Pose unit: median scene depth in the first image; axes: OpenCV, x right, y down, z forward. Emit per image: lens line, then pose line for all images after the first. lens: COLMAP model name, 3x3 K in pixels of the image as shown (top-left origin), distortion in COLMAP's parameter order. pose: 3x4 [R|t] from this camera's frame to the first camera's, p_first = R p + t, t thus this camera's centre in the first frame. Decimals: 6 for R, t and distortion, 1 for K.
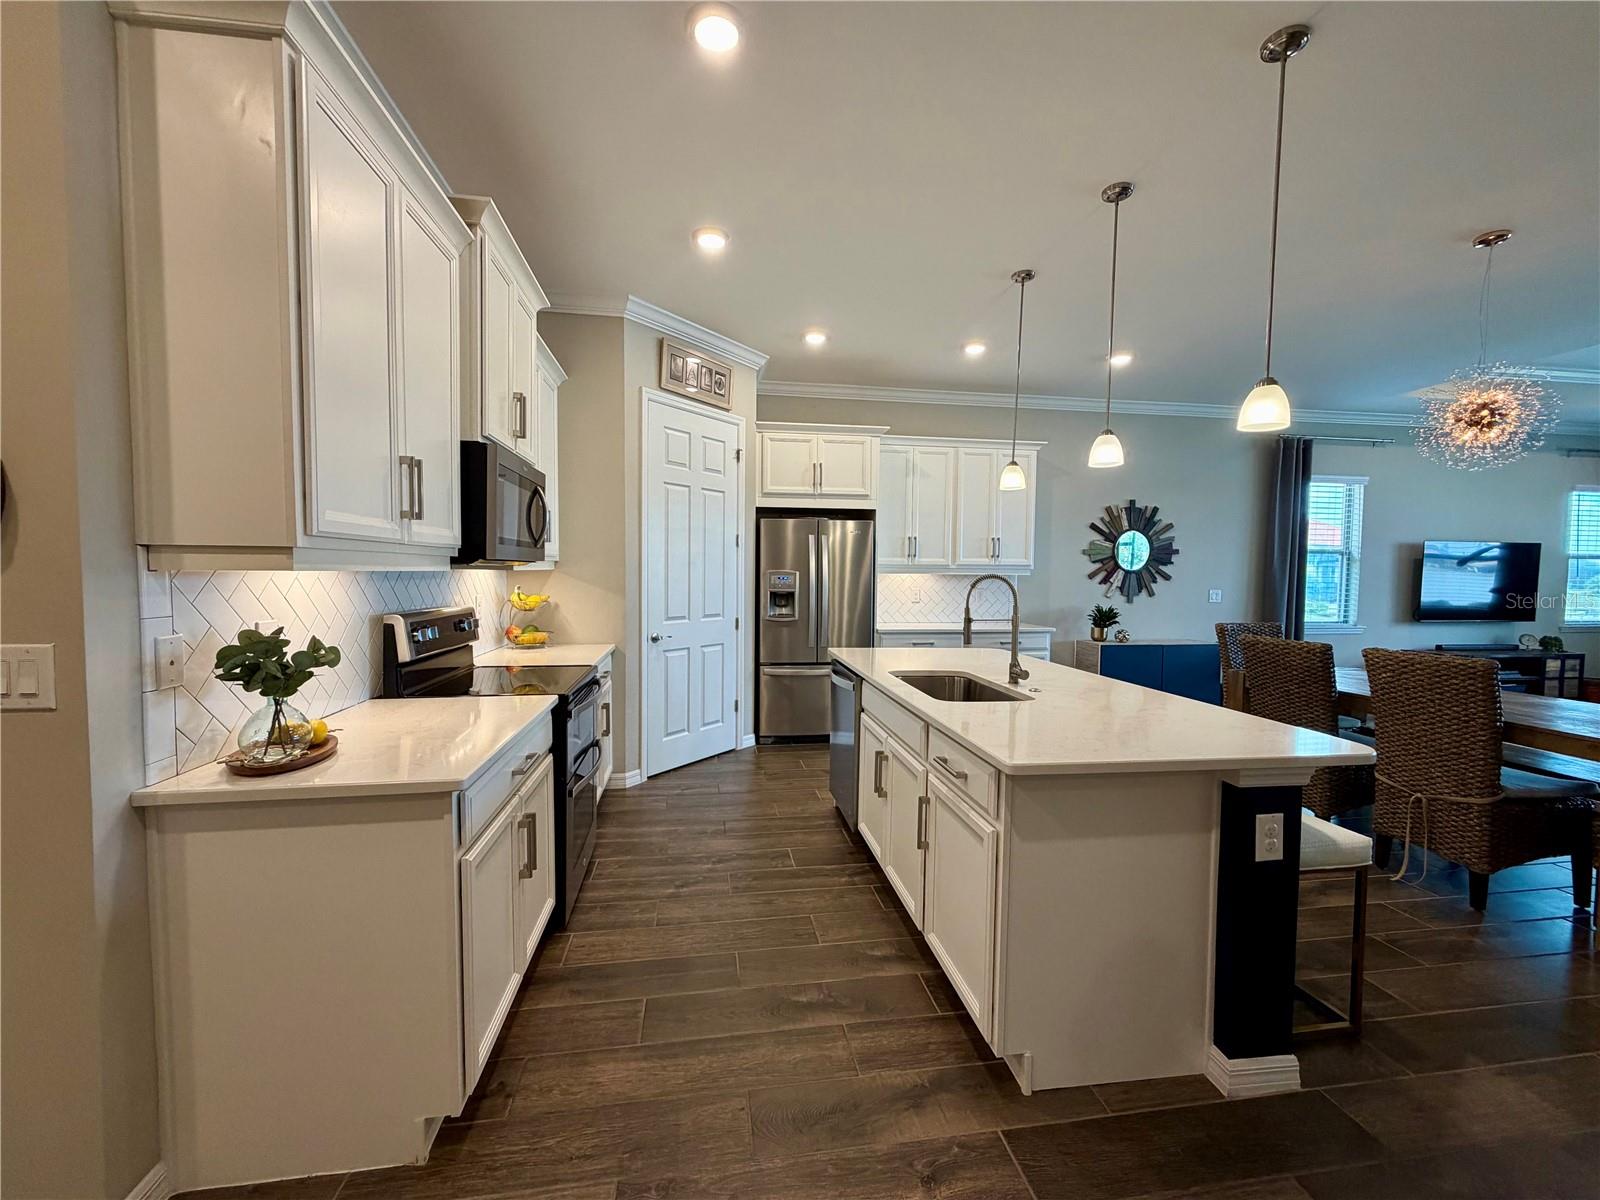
lens RADIAL K [[634.3, 0, 796.1], [0, 634.3, 597.9], [0, 0, 1]] dist [-0.000303, 0.000611]
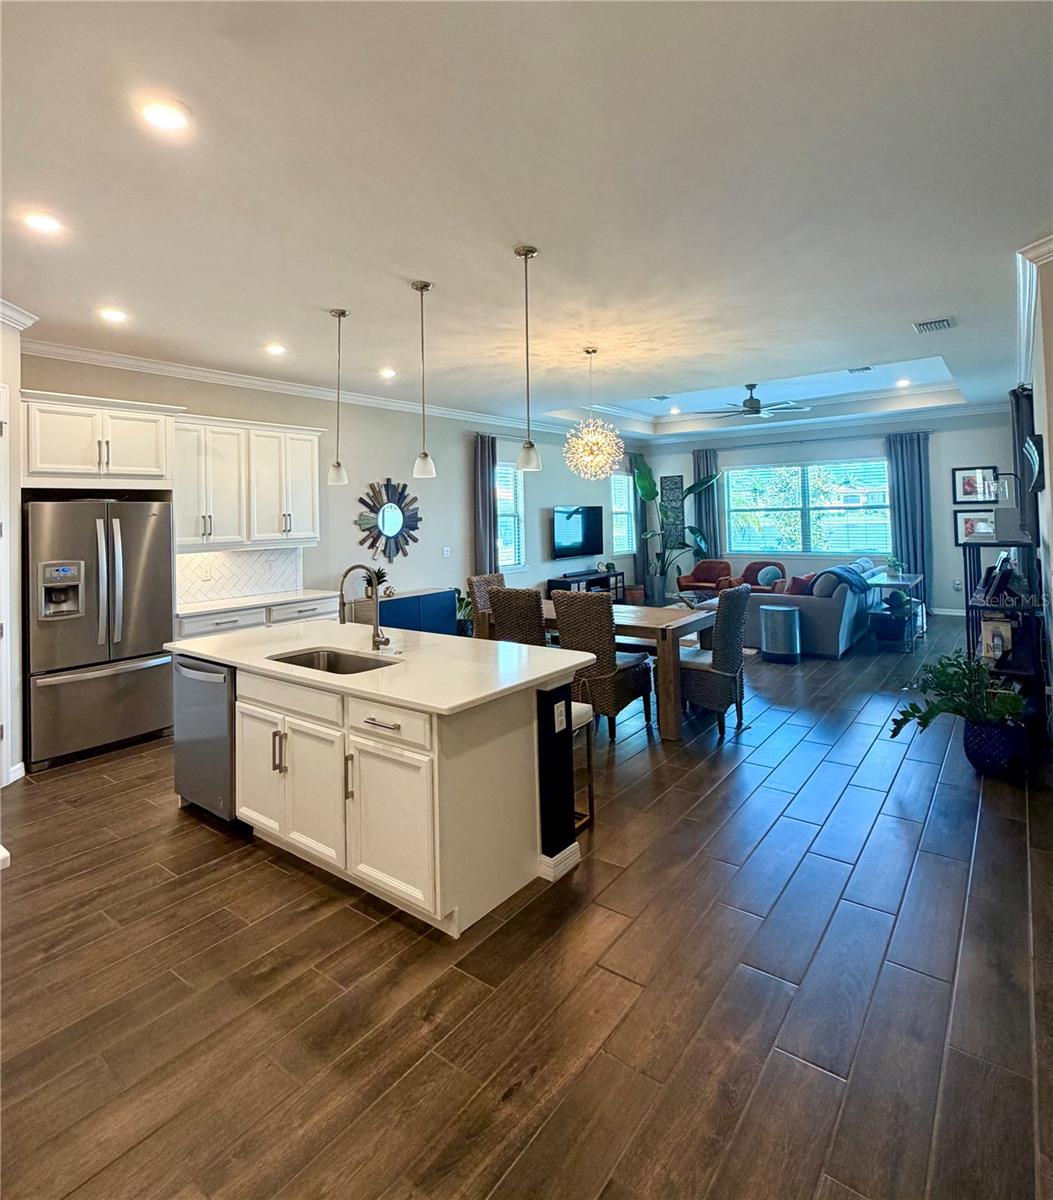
lens RADIAL K [[642.5, 0, 521.3], [0, 642.5, 501.2], [0, 0, 1]] dist [-0.001145, 0.001799]
pose [[0.722800, -0.011401, 0.690964, -0.171308], [0.063001, 0.996787, -0.049457, -0.041283], [-0.688180, 0.079279, 0.721196, -0.075762]]
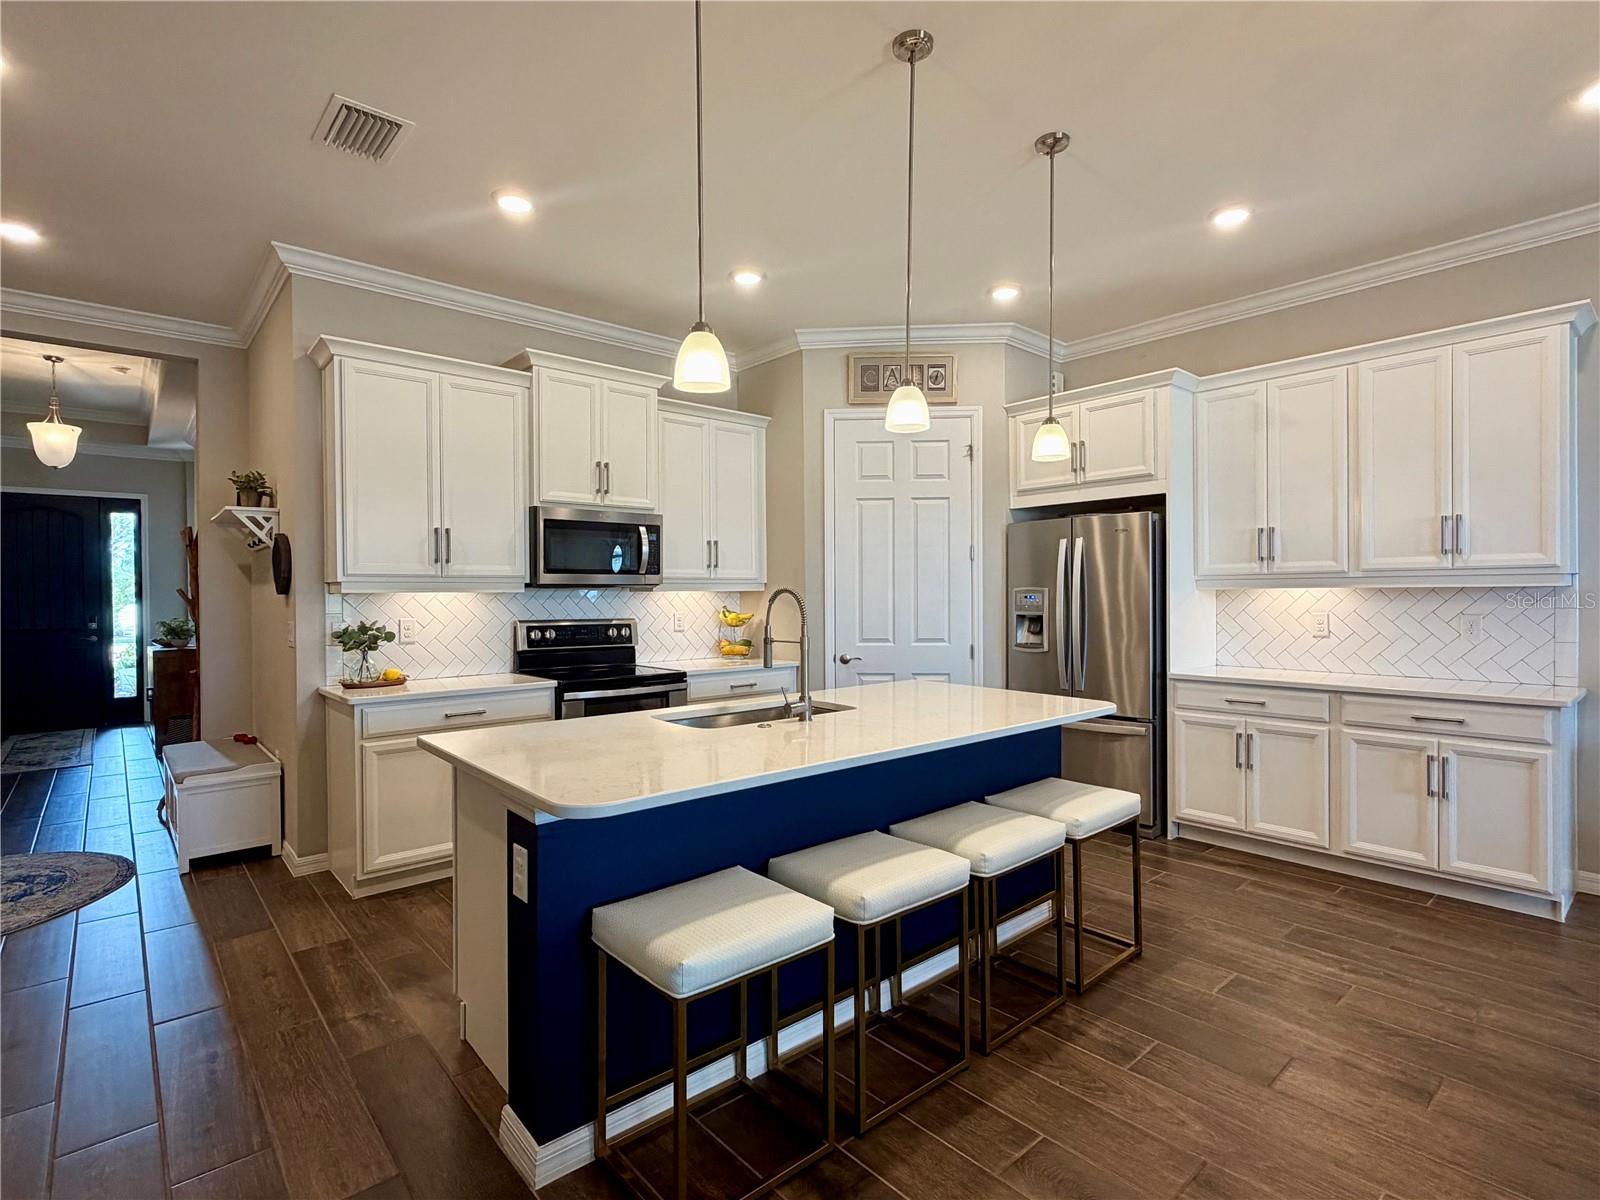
lens RADIAL K [[795.5, 0, 806.6], [0, 795.5, 595.9], [0, 0, 1]] dist [-0.000537, 0.003865]
pose [[0.539563, -0.011200, -0.841871, 0.644524], [-0.023764, 0.999311, -0.028525, 0.001723], [0.841610, 0.035397, 0.538925, 0.239313]]
